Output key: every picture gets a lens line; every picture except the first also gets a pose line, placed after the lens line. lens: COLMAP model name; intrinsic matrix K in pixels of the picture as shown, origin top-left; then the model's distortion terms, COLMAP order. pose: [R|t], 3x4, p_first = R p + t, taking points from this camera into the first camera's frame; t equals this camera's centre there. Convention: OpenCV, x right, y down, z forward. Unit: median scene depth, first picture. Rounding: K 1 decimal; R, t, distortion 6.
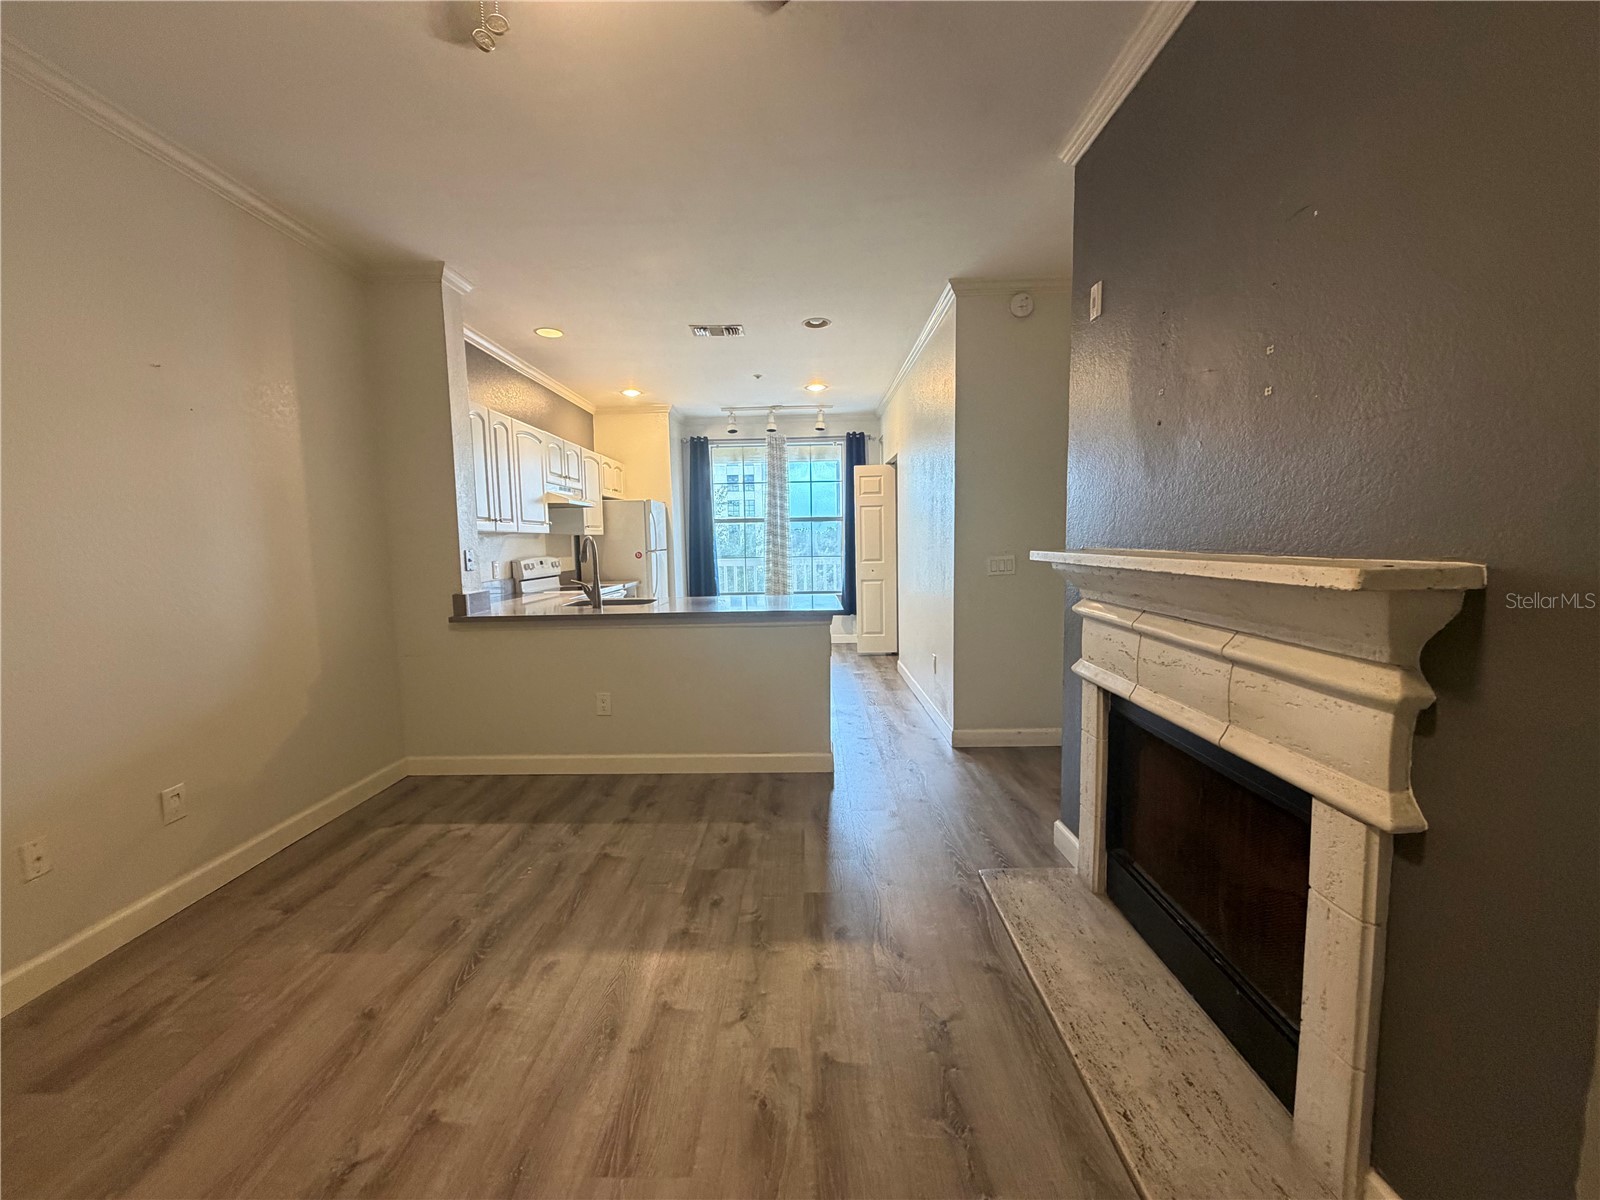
lens RADIAL K [[633.0, 0, 798.1], [0, 633.0, 595.4], [0, 0, 1]] dist [0.001331, 0.000734]
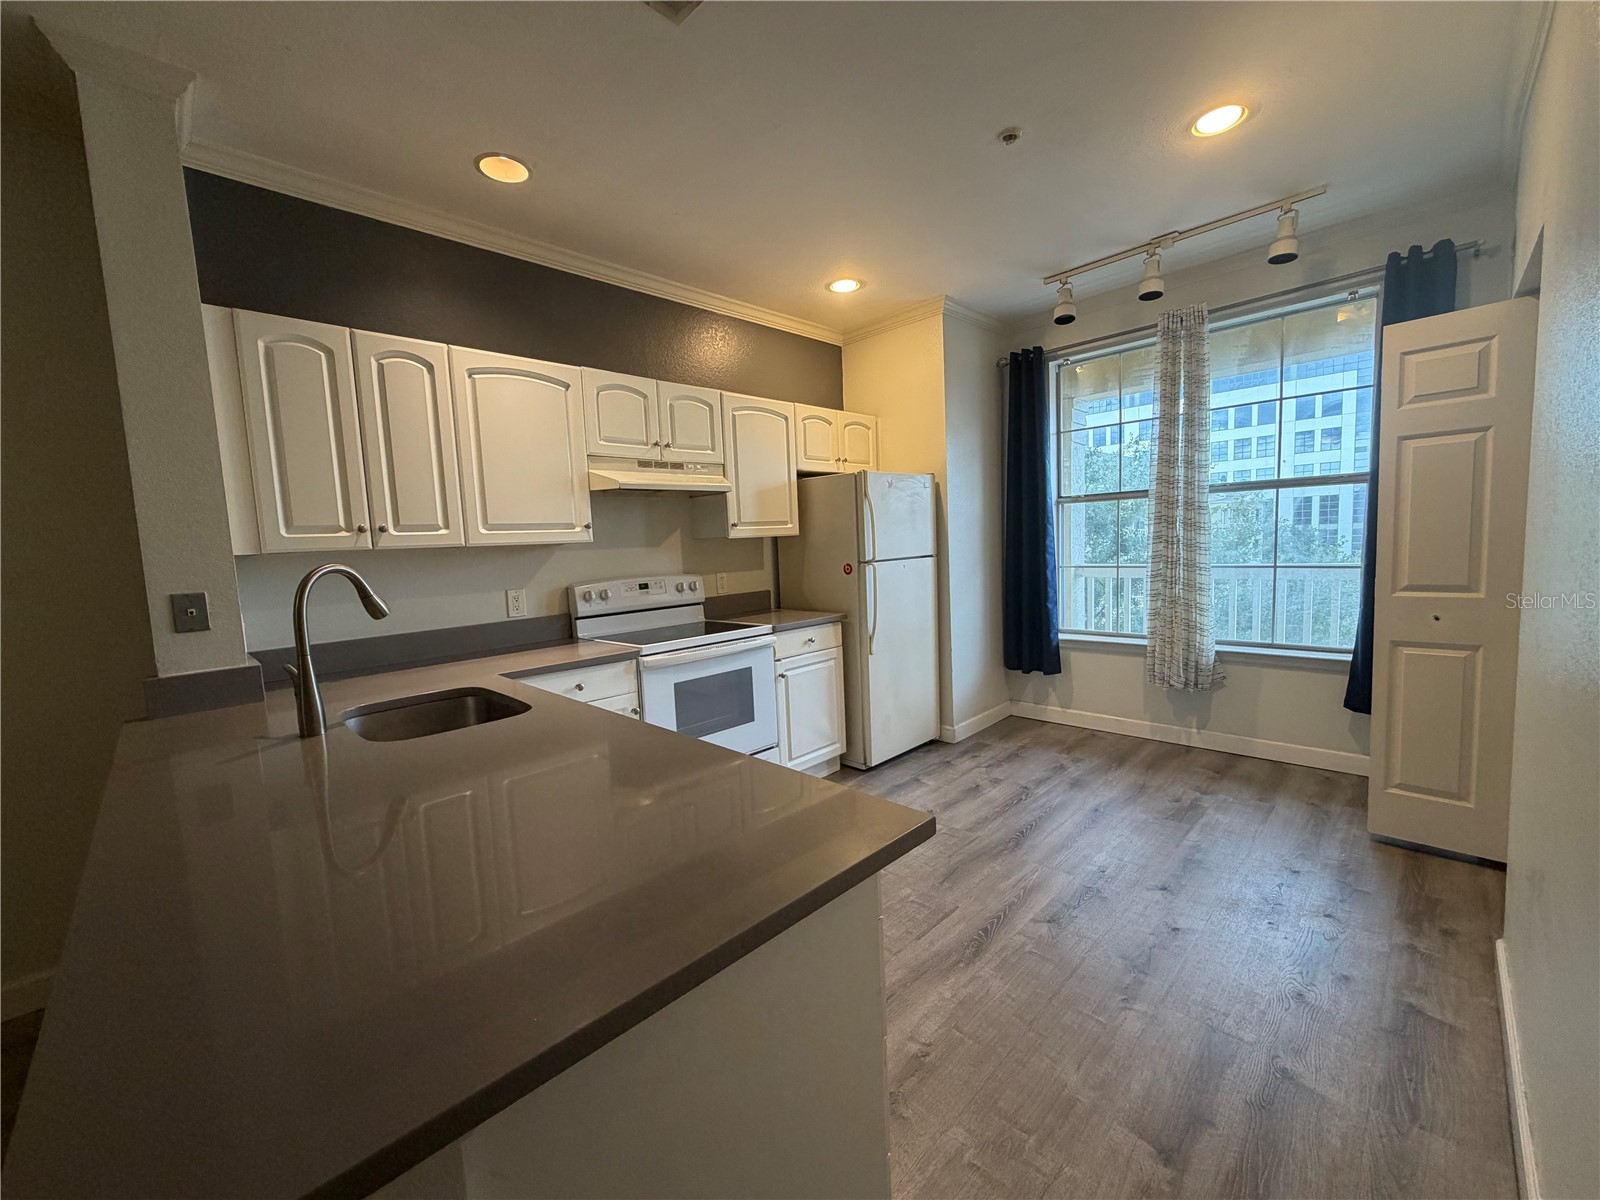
lens RADIAL K [[633.0, 0, 799.4], [0, 633.0, 597.5], [0, 0, 1]] dist [0.001331, 0.000734]
pose [[0.715125, 0.049714, -0.697226, 0.108376], [-0.030773, 0.998740, 0.039650, -0.052981], [0.698319, -0.006899, 0.715754, 0.495979]]
